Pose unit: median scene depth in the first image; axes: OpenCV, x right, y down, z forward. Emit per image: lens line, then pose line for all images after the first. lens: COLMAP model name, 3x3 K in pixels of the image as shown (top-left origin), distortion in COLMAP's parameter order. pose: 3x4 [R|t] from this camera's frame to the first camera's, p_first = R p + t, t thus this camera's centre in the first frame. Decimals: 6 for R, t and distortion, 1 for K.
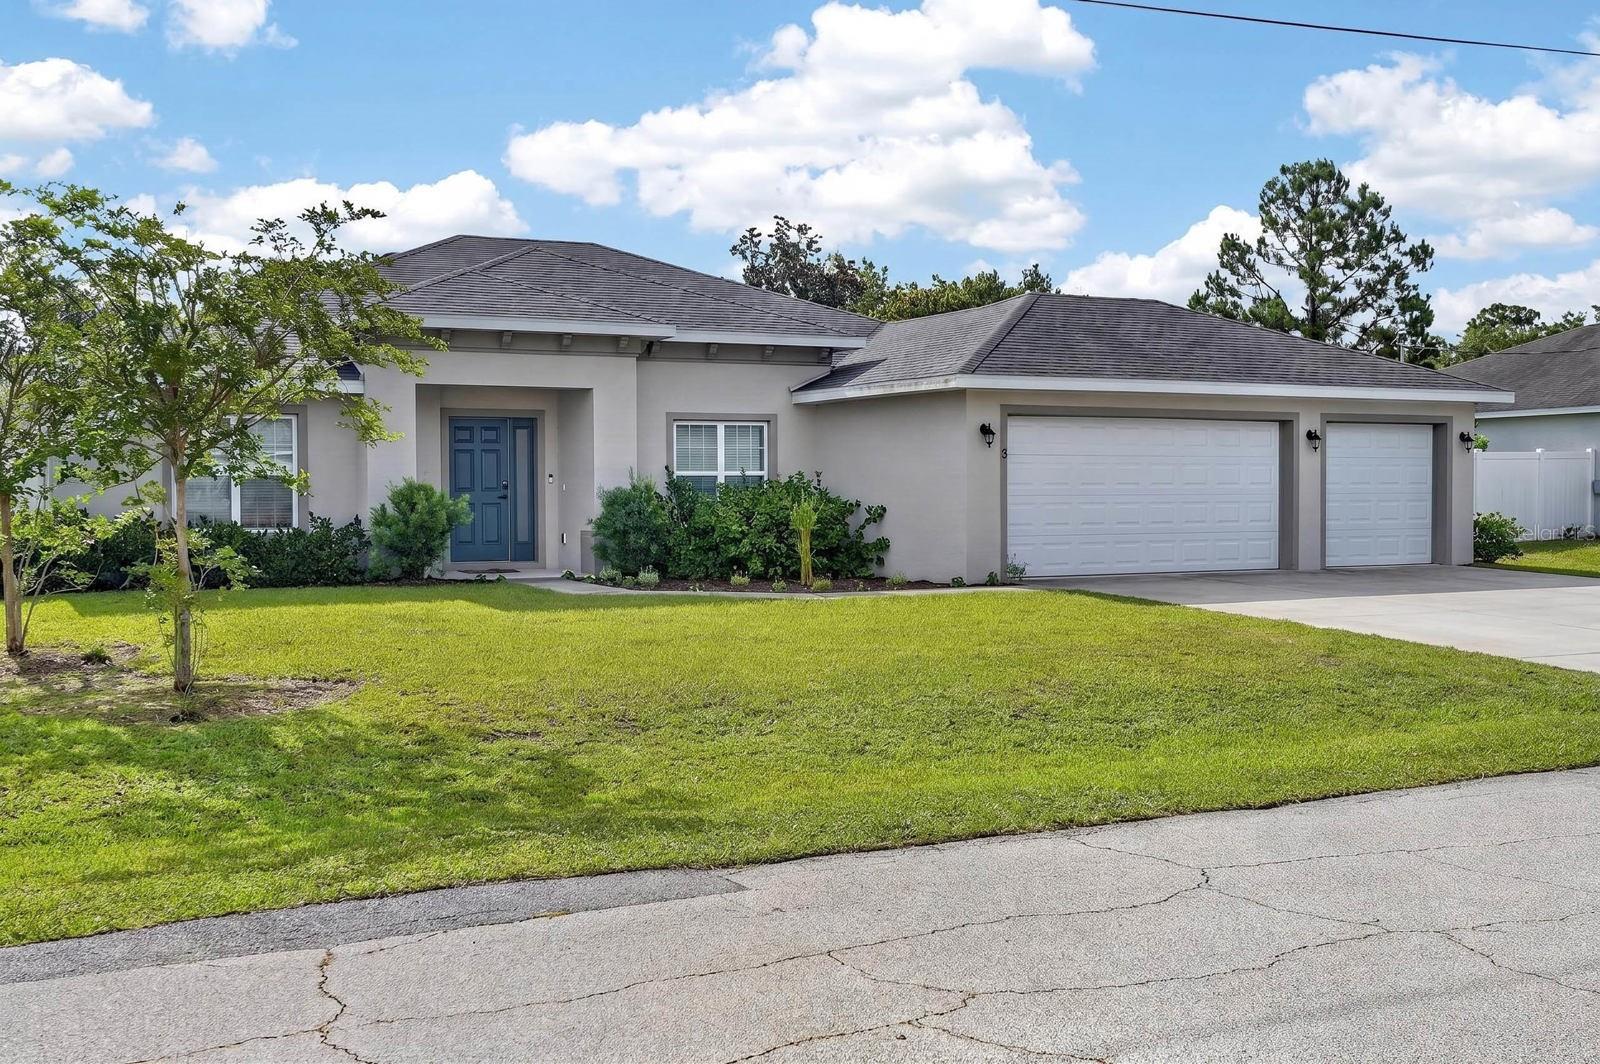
lens RADIAL K [[1691.4, 0, 800.0], [0, 1691.4, 532.0], [0, 0, 1]] dist [0.031840, 0.017428]
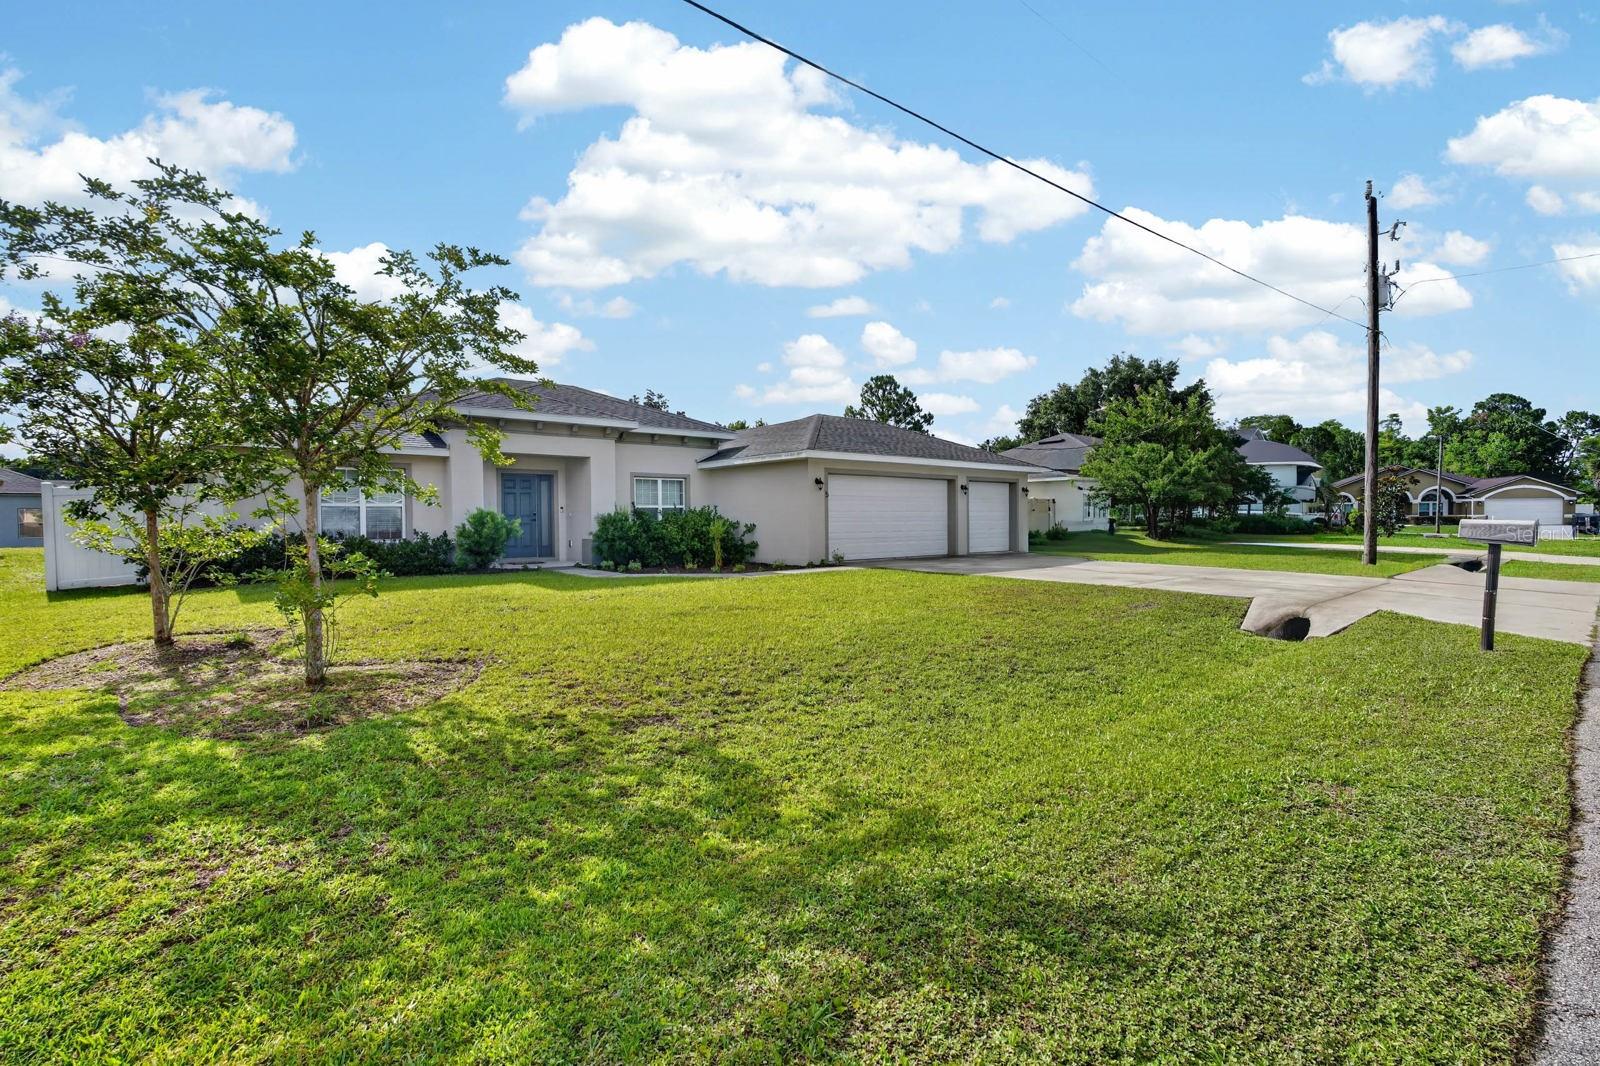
lens RADIAL K [[715.9, 0, 800.0], [0, 715.9, 533.0], [0, 0, 1]] dist [-0.000259, -0.000022]
pose [[0.973593, -0.009089, 0.228109, -0.079574], [0.011353, 0.999898, -0.008614, 0.001808], [-0.228007, 0.010976, 0.973598, 0.234117]]
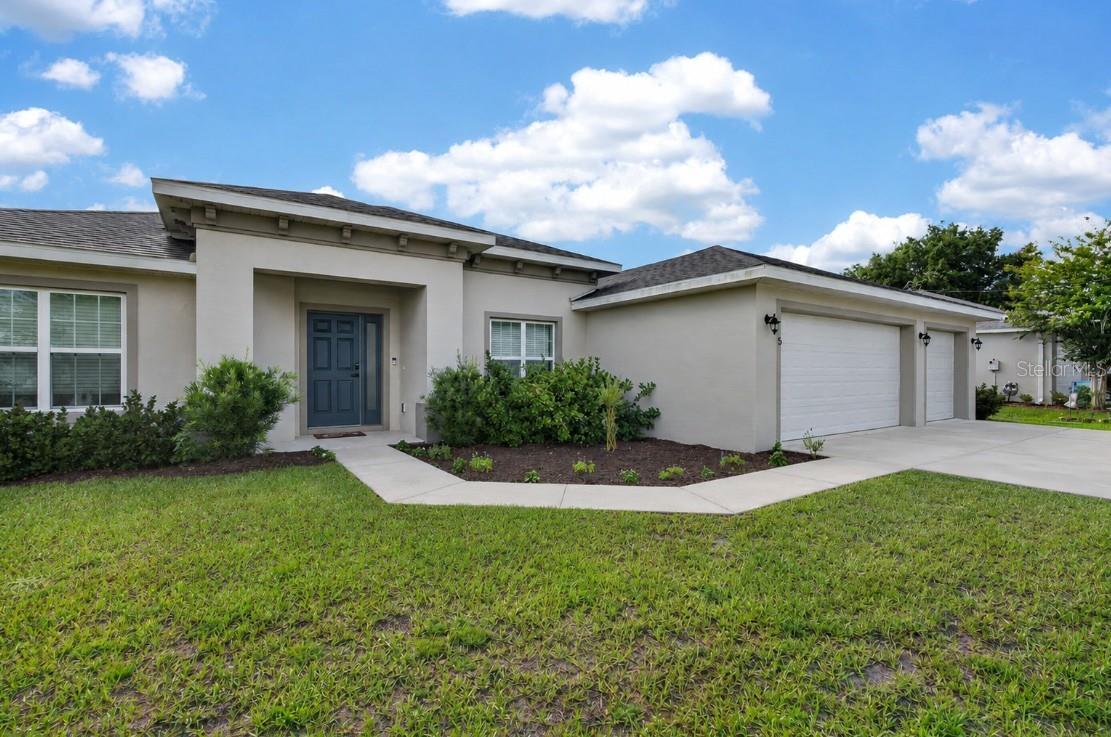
lens RADIAL K [[497.1, 0, 555.5], [0, 497.1, 368.5], [0, 0, 1]] dist [-0.000259, -0.000022]
pose [[0.993084, 0.005465, 0.117280, -0.071093], [-0.001526, 0.999432, -0.033654, -0.013837], [-0.117398, 0.033242, 0.992528, 0.628223]]
